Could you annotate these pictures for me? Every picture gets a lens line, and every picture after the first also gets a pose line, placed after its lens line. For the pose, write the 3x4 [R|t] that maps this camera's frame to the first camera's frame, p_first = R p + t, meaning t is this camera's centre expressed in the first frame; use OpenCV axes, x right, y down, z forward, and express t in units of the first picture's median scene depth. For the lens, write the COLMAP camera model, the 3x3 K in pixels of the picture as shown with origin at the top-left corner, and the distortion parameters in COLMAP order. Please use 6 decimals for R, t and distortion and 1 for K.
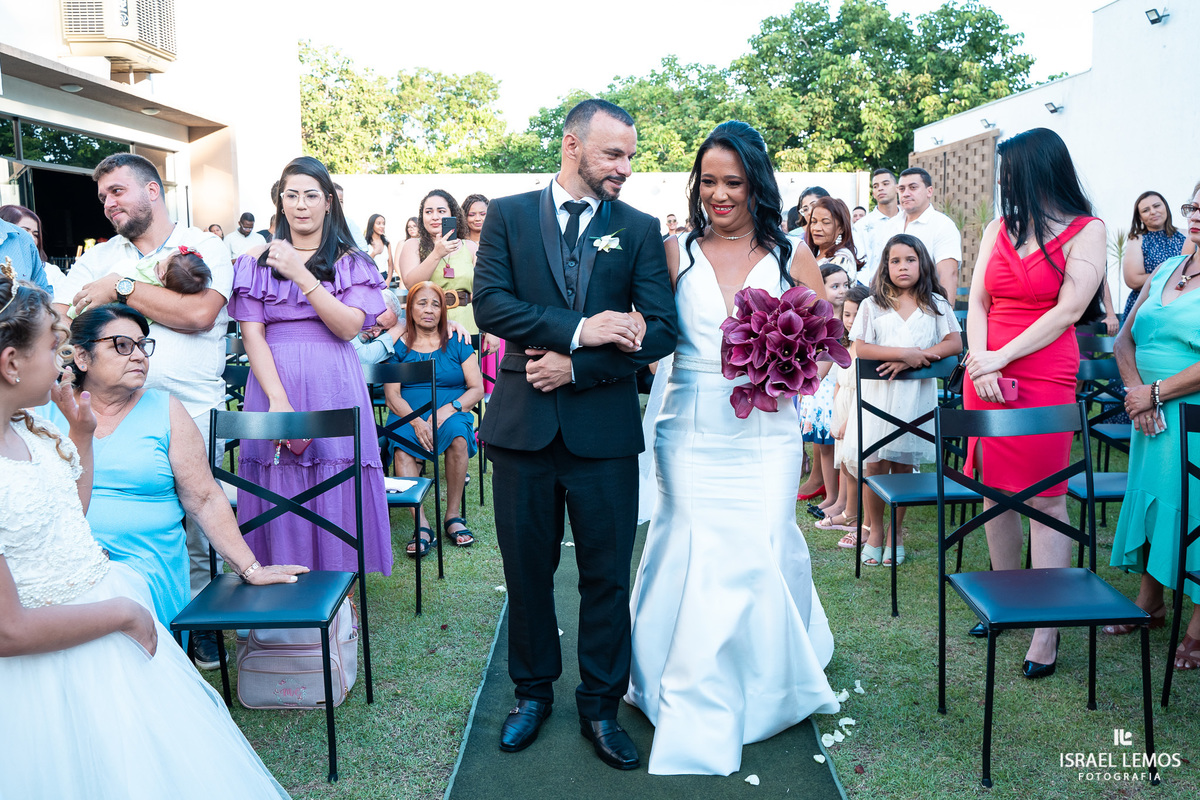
lens RADIAL K [[1022.0, 0, 600.0], [0, 1022.0, 400.0], [0, 0, 1]] dist [-0.120149, 0.092731]
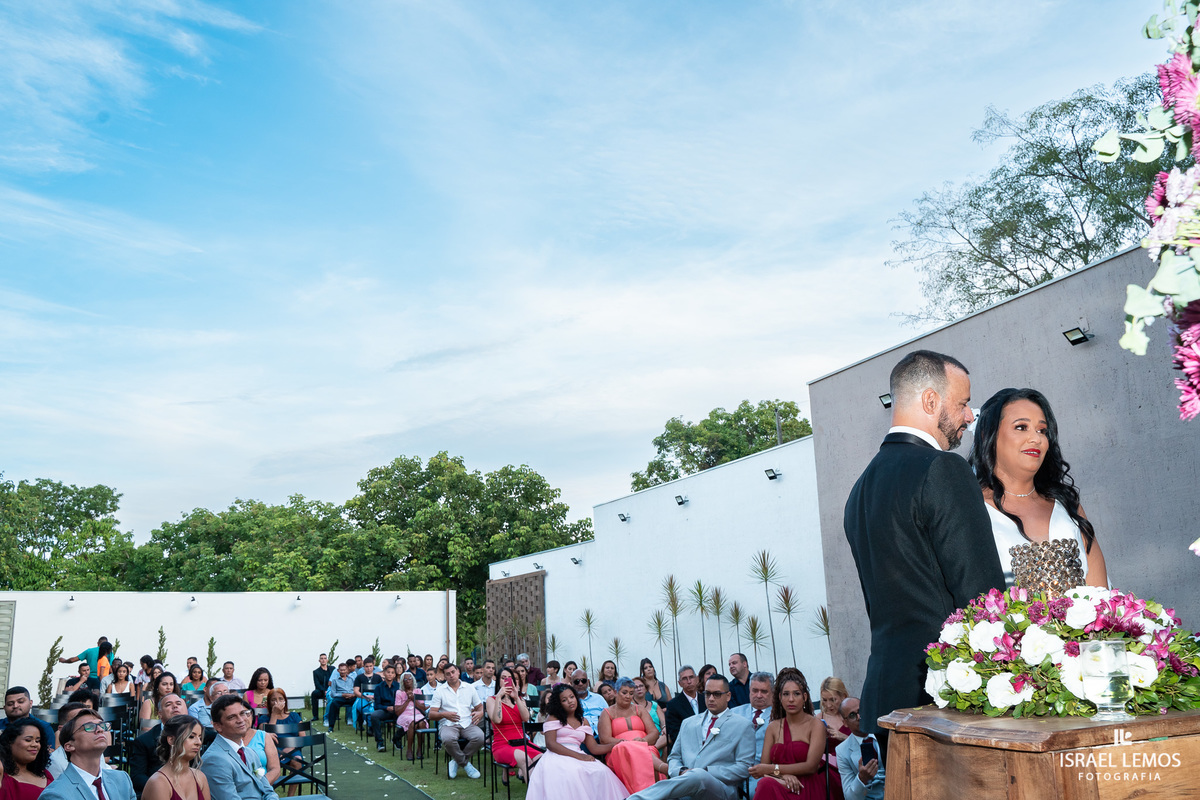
lens RADIAL K [[970.7, 0, 600.0], [0, 970.7, 400.0], [0, 0, 1]] dist [-0.119798, 0.094448]
pose [[0.913600, 0.069983, 0.400546, -0.080716], [0.088340, 0.927386, -0.363526, 0.019578], [-0.396902, 0.367501, 0.841078, -0.223802]]
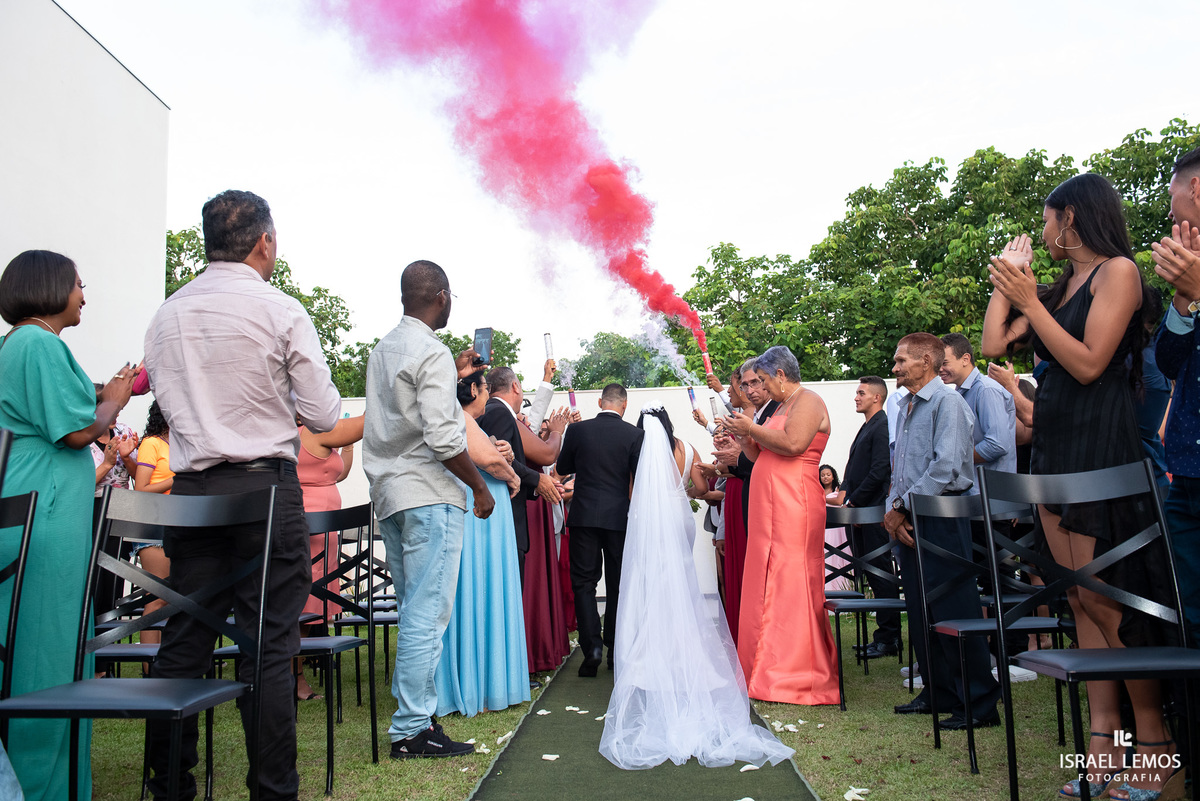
lens RADIAL K [[1029.9, 0, 600.0], [0, 1029.9, 400.5], [0, 0, 1]] dist [-0.000264, -0.002383]
pose [[0.998574, -0.031005, -0.043458, 0.011157], [0.017085, 0.956852, -0.290072, -0.028697], [0.050577, 0.288916, 0.956018, 0.362144]]
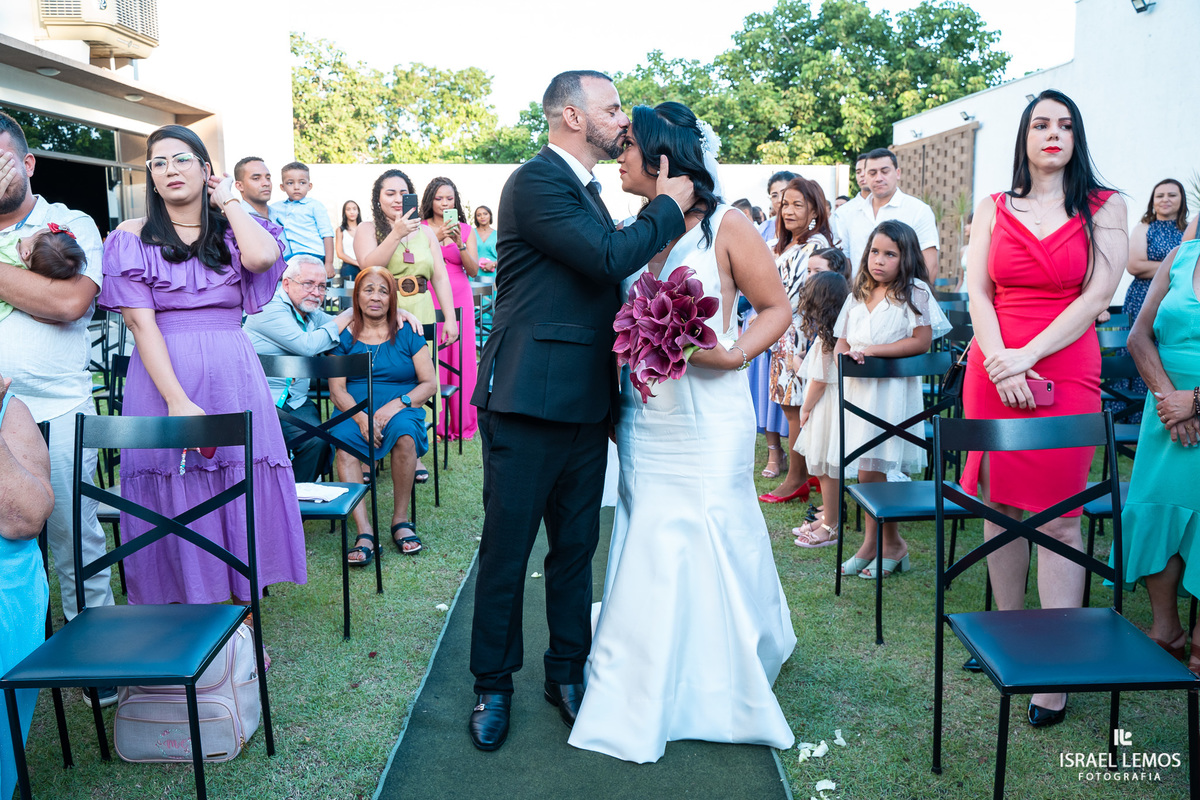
lens RADIAL K [[970.7, 0, 600.0], [0, 970.7, 400.0], [0, 0, 1]] dist [-0.119798, 0.094448]
pose [[0.999934, 0.005244, 0.010187, 0.005730], [-0.005408, 0.999854, 0.016220, -0.002240], [-0.010100, -0.016274, 0.999817, 0.025892]]
